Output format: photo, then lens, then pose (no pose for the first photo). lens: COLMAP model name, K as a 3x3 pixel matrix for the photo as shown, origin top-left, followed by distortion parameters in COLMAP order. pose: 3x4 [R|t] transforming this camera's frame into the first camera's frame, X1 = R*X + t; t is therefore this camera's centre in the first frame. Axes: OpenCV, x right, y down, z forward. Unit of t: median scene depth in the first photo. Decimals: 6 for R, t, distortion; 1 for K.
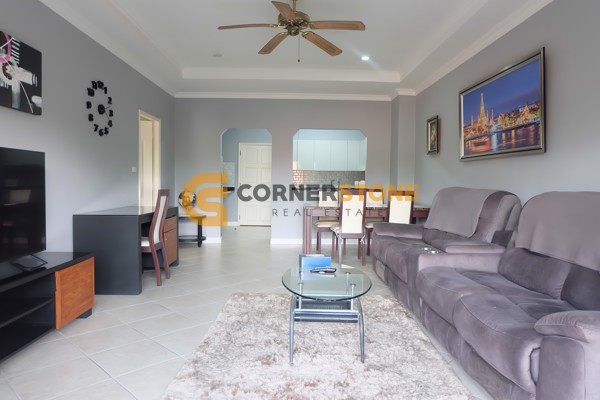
lens RADIAL K [[380.9, 0, 306.6], [0, 380.9, 199.8], [0, 0, 1]] dist [-0.056924, 0.041548]
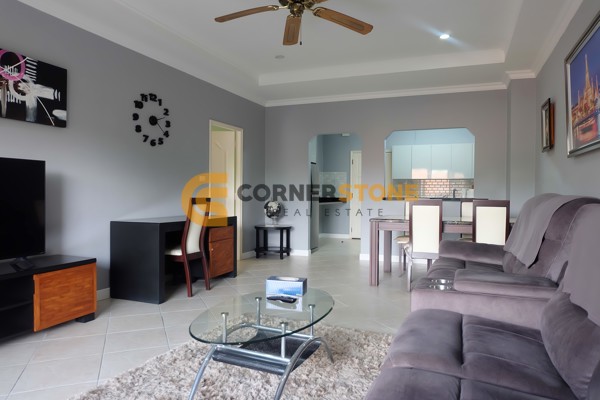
lens RADIAL K [[386.4, 0, 325.5], [0, 386.4, 200.1], [0, 0, 1]] dist [-0.051468, 0.032958]
pose [[0.926774, 0.000888, -0.375618, 0.341201], [-0.012769, 0.999494, -0.029143, 0.004639], [0.375401, 0.031806, 0.926316, 0.240076]]
